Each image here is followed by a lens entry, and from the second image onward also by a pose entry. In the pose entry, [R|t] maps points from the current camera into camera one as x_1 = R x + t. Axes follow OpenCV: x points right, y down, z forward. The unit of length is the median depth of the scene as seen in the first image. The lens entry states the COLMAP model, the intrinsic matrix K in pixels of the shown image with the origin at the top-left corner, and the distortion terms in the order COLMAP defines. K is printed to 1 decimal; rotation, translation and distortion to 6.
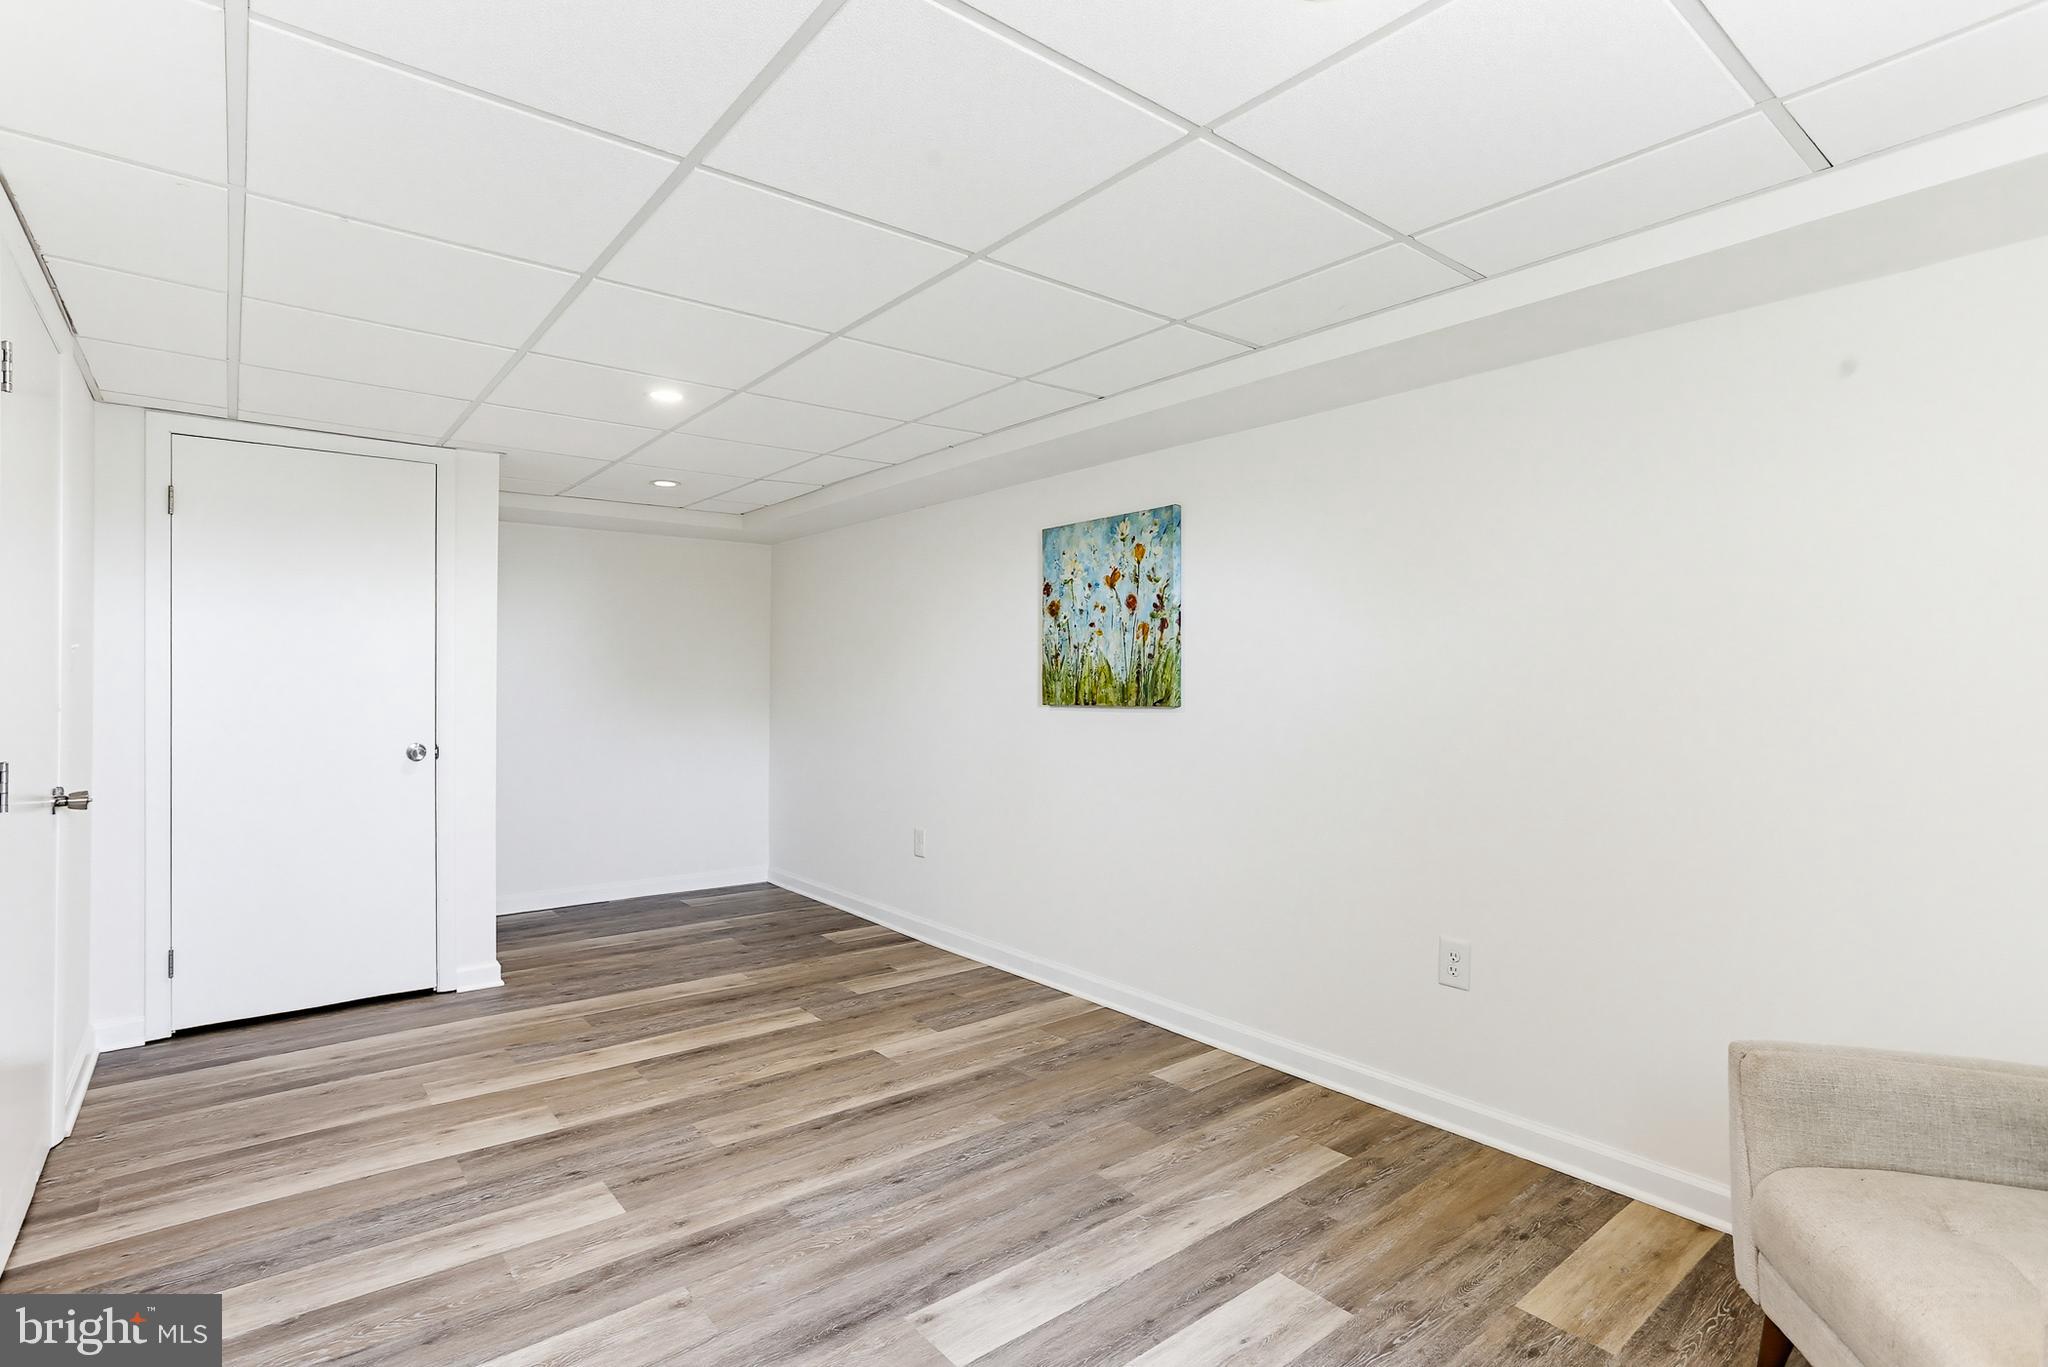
lens RADIAL K [[990.3, 0, 1024.0], [0, 990.3, 683.5], [0, 0, 1]] dist [-0.017997, 0.001031]
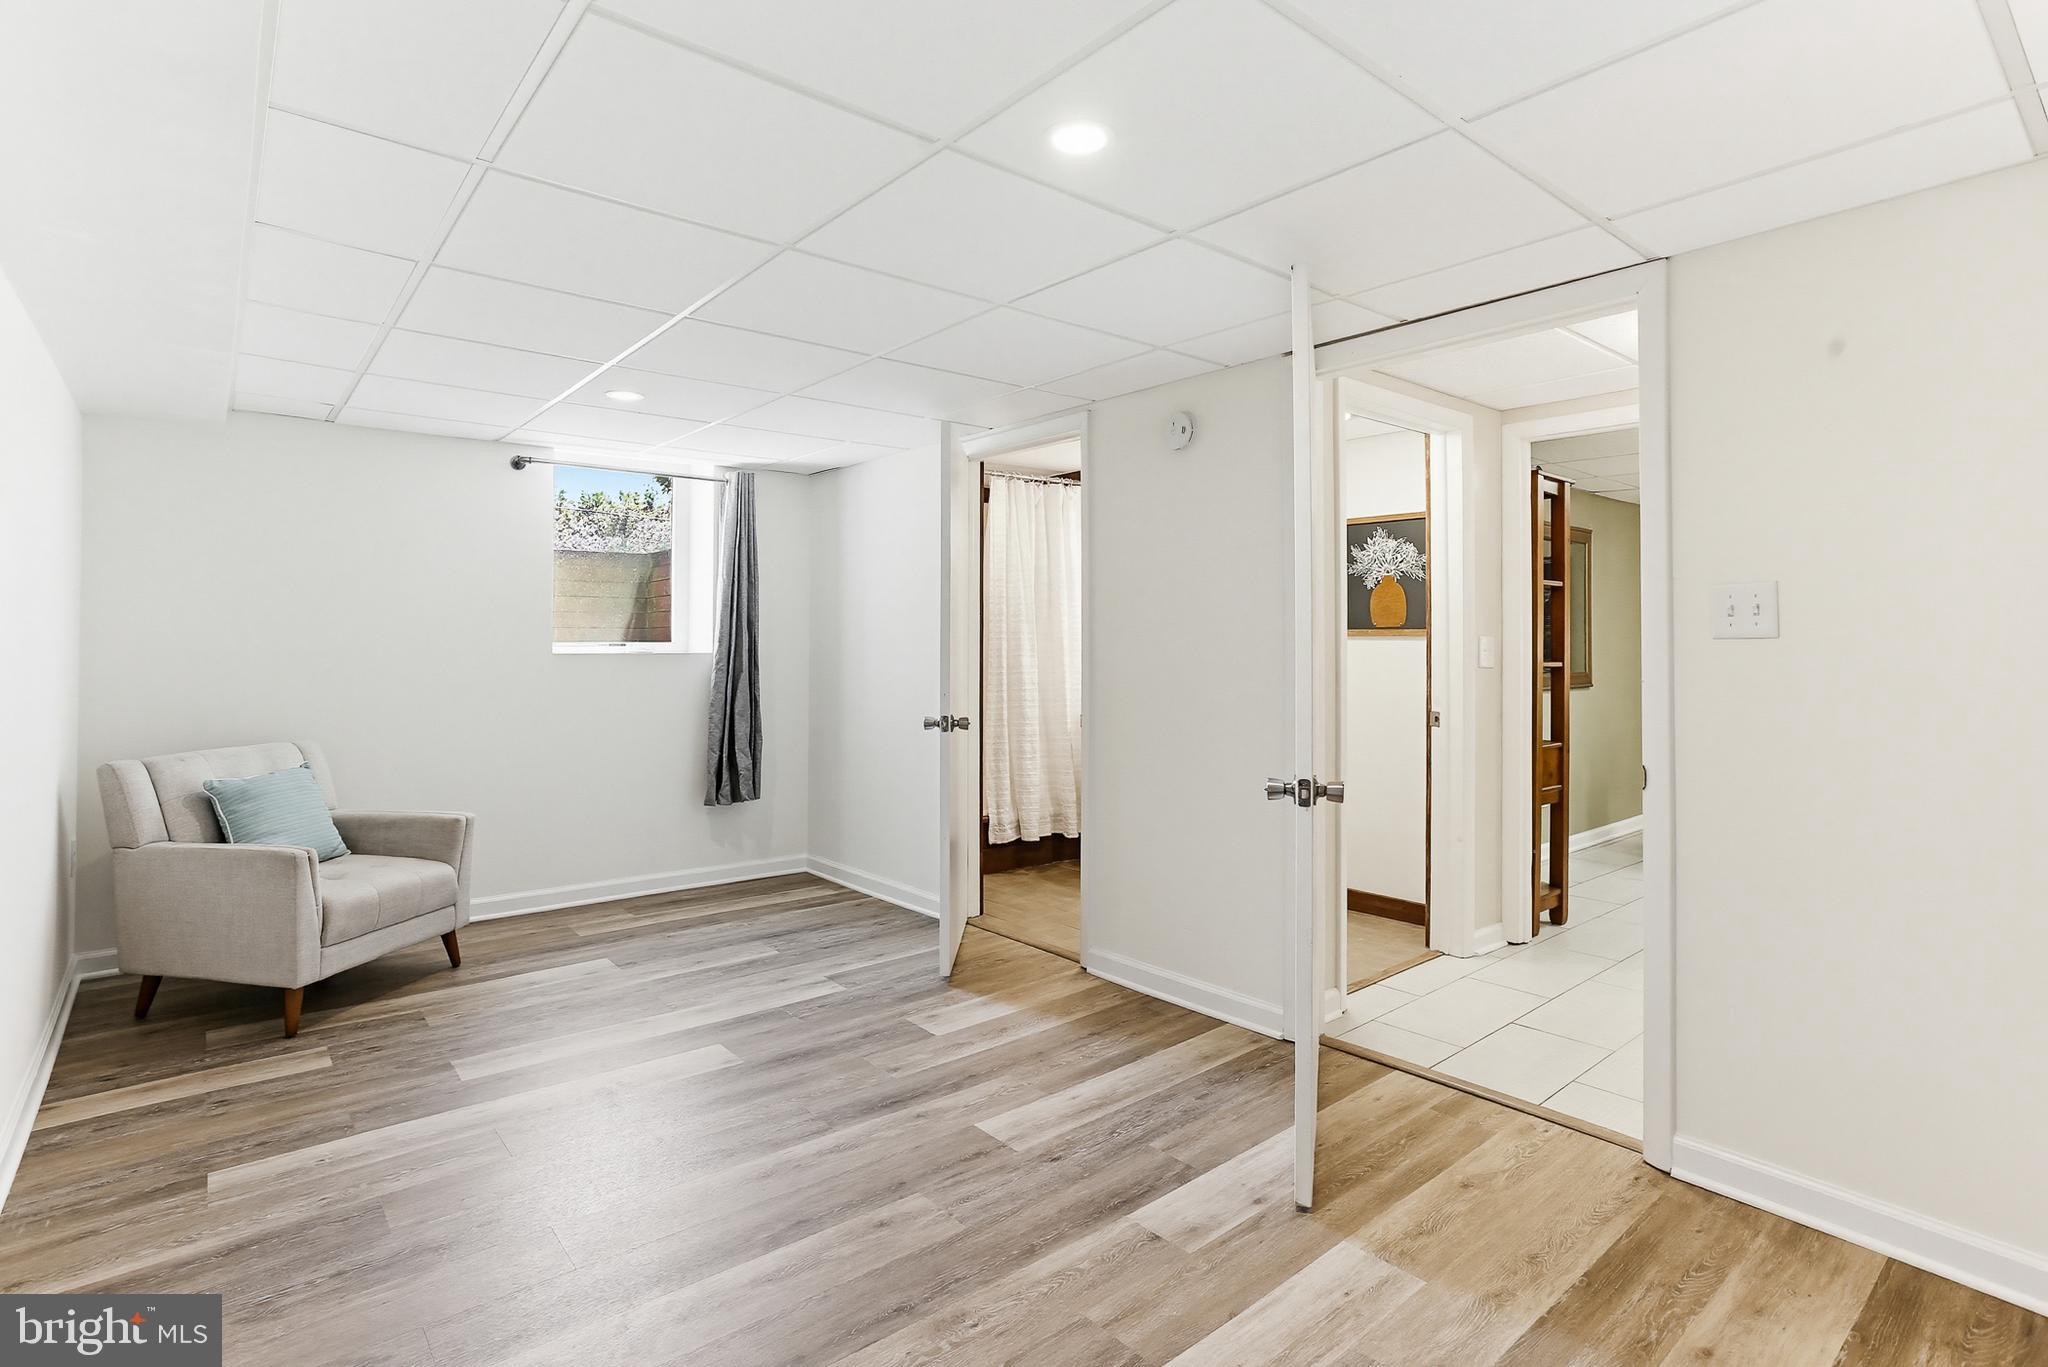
lens RADIAL K [[990.3, 0, 1024.0], [0, 990.3, 683.5], [0, 0, 1]] dist [-0.017997, 0.001031]
pose [[-0.999847, -0.004297, -0.016958, -0.417550], [-0.004917, 0.999315, 0.036691, -0.002566], [0.016789, 0.036769, -0.999183, 1.988128]]
